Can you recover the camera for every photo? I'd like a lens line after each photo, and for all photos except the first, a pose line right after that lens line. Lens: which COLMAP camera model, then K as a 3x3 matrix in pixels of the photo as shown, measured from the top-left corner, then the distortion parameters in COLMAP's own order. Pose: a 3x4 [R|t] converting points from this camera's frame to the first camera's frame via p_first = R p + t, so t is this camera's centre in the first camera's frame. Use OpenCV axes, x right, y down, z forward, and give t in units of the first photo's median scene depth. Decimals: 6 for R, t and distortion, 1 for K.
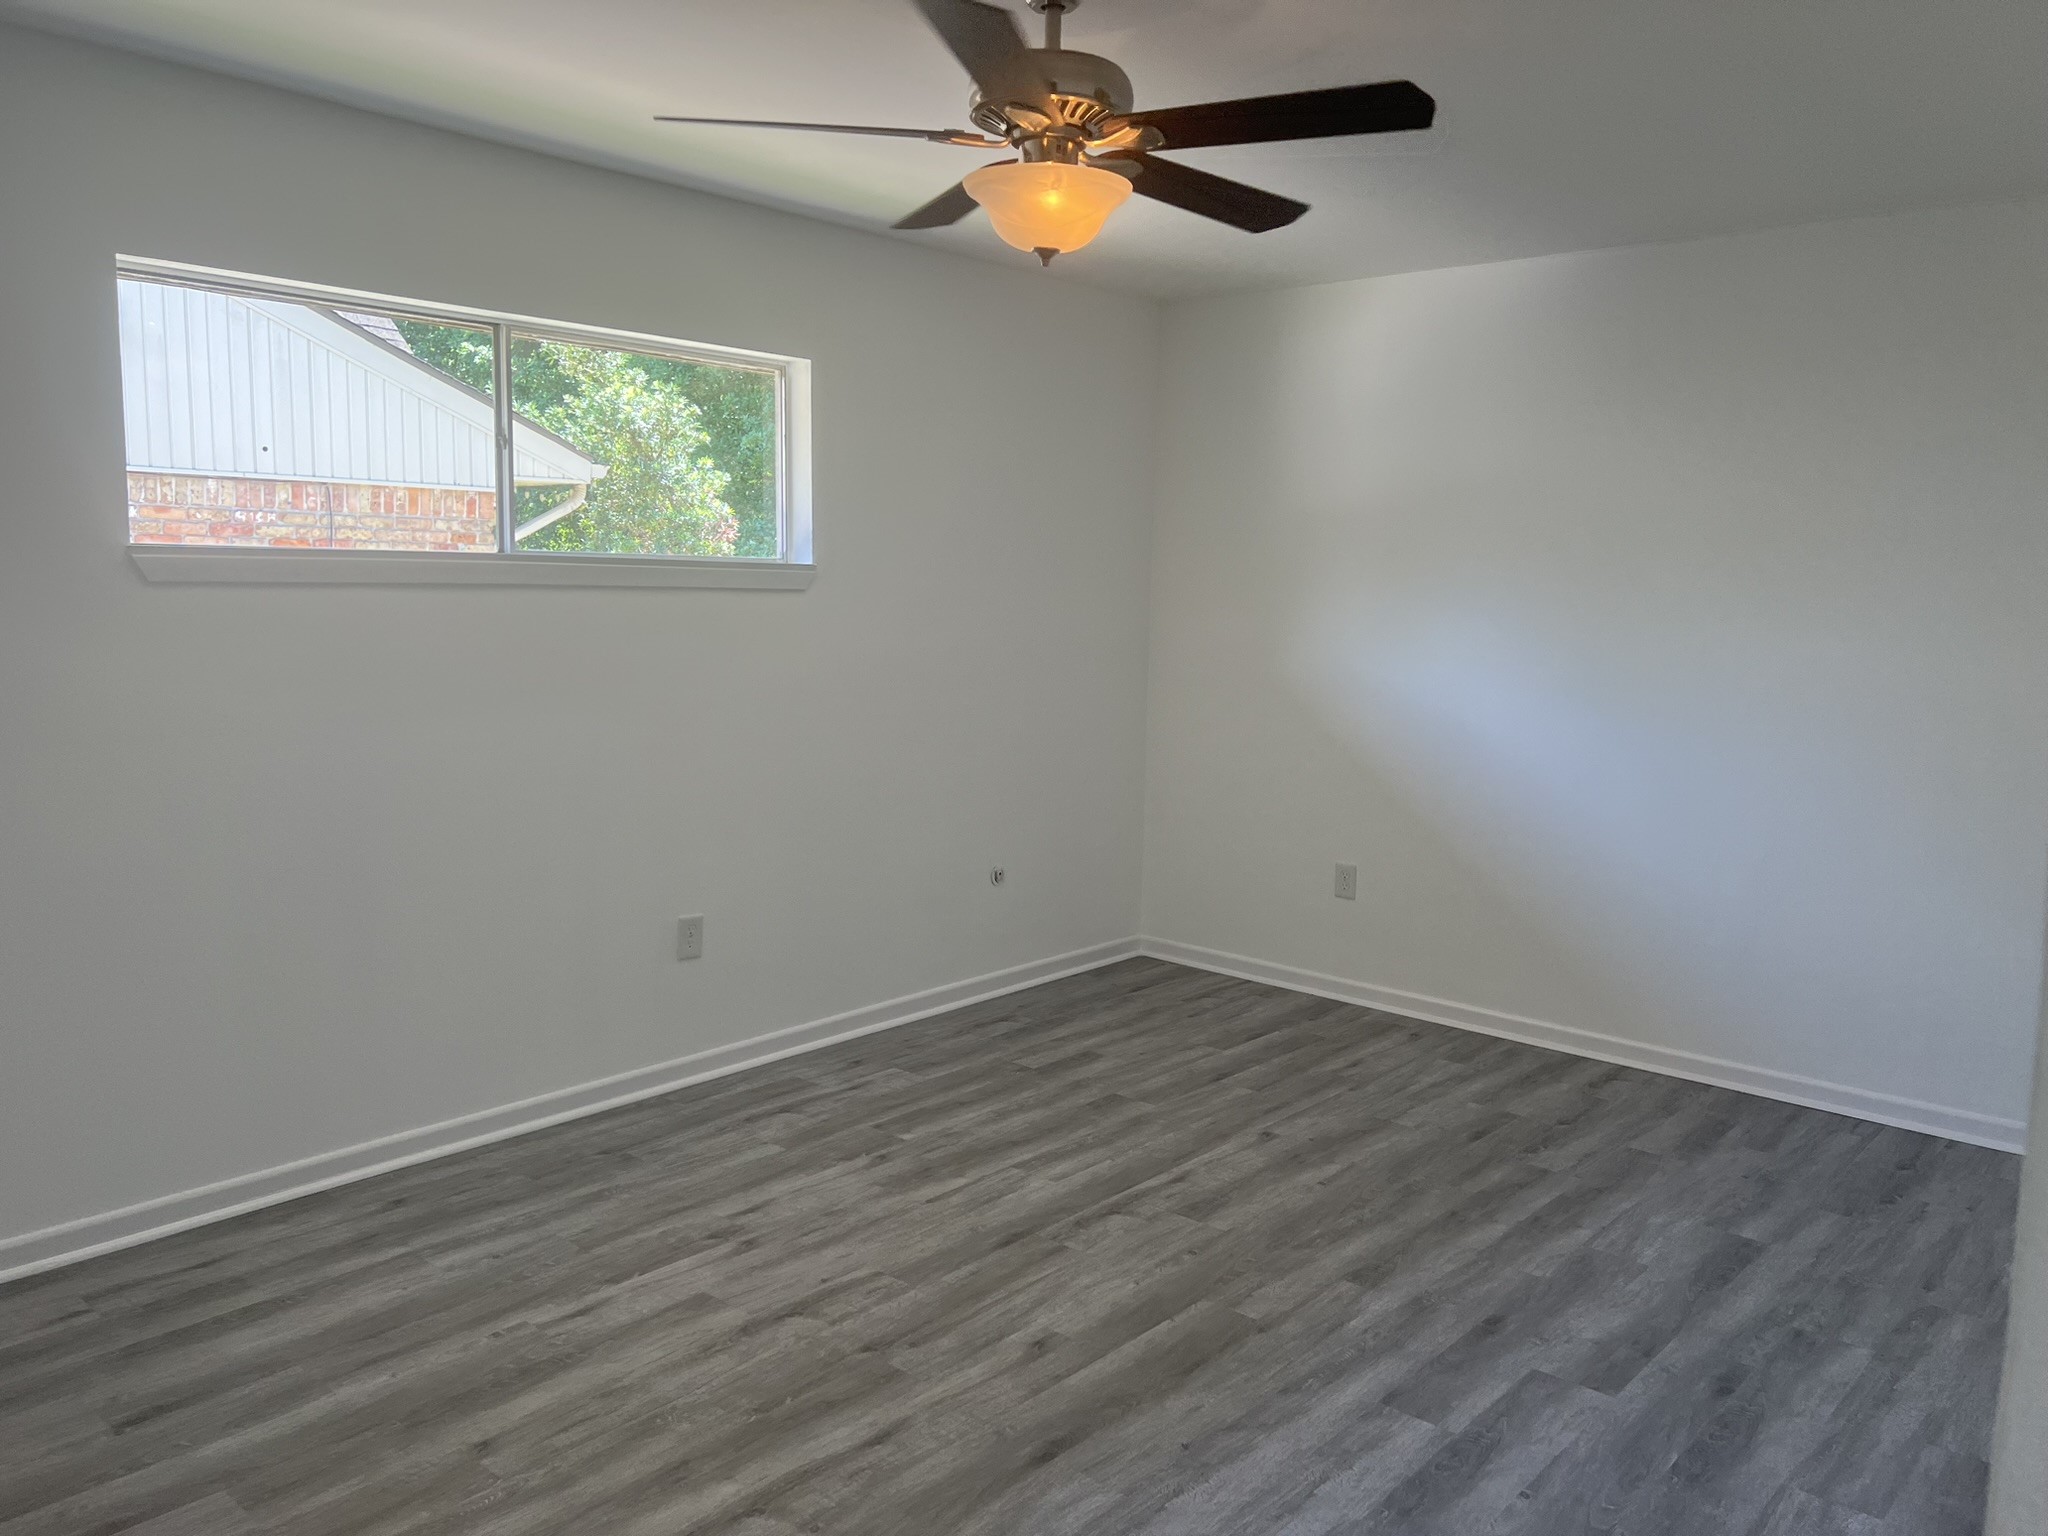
lens RADIAL K [[1550.0, 0, 1022.3], [0, 1550.0, 767.6], [0, 0, 1]] dist [0.032374, -0.036978]
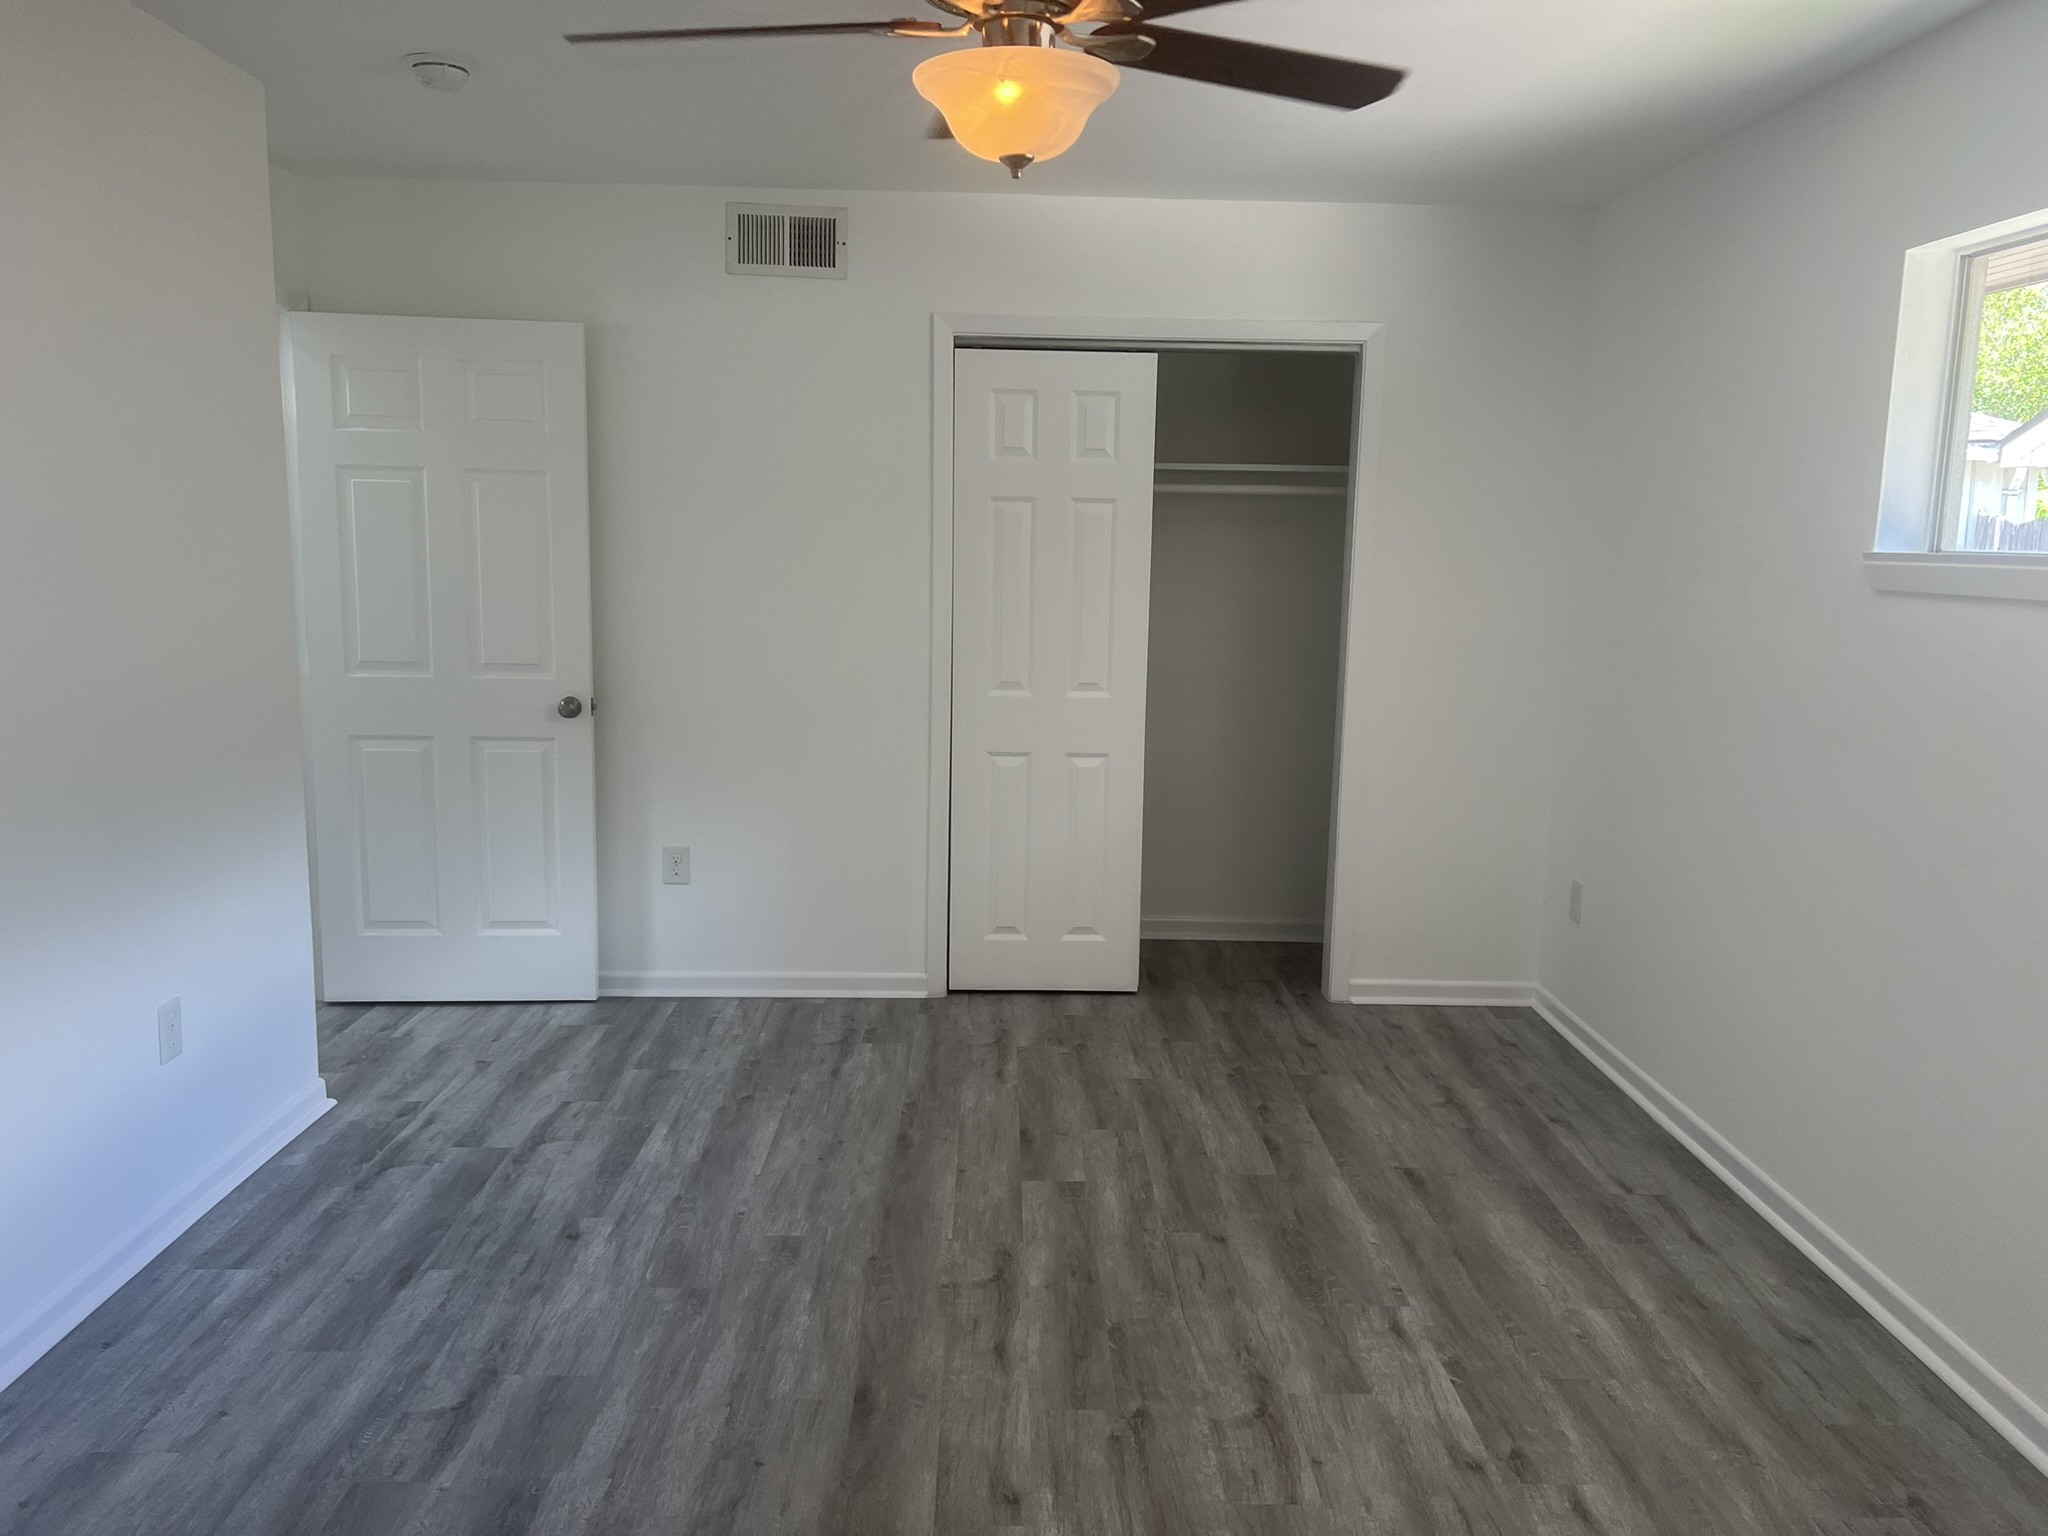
lens RADIAL K [[1550.0, 0, 1027.1], [0, 1550.0, 763.6], [0, 0, 1]] dist [0.032374, -0.036978]
pose [[-0.736783, 0.069288, -0.672570, 0.534664], [-0.119197, 0.965845, 0.230079, -0.192699], [0.665539, 0.249687, -0.703359, 1.506434]]
